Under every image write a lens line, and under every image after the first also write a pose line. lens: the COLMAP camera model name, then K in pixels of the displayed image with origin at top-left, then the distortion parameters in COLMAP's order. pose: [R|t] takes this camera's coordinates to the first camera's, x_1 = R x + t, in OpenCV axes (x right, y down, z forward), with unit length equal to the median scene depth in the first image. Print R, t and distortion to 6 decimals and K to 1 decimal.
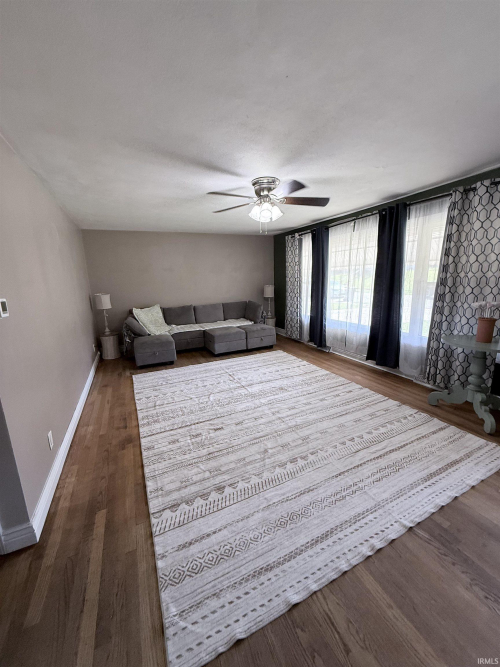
lens RADIAL K [[265.9, 0, 250.5], [0, 265.9, 333.1], [0, 0, 1]] dist [0.002033, 0.000157]
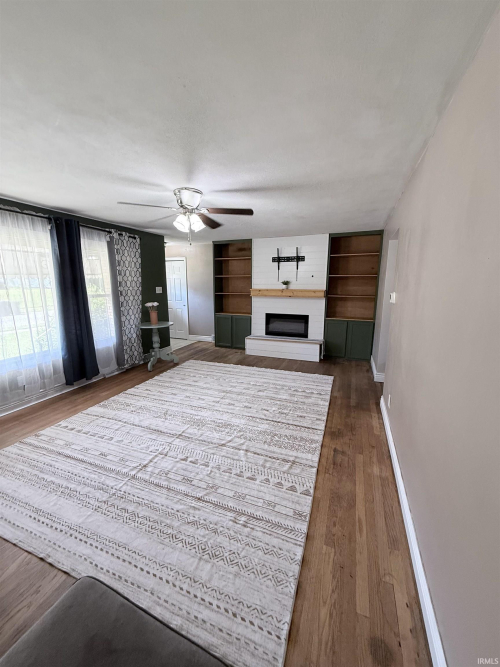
lens RADIAL K [[265.9, 0, 248.9], [0, 265.9, 335.2], [0, 0, 1]] dist [0.002033, 0.000157]
pose [[-0.691944, -0.107089, 0.713965, -0.773833], [0.171566, 0.936216, 0.306699, -0.295467], [-0.701270, 0.334710, -0.629436, 1.462722]]
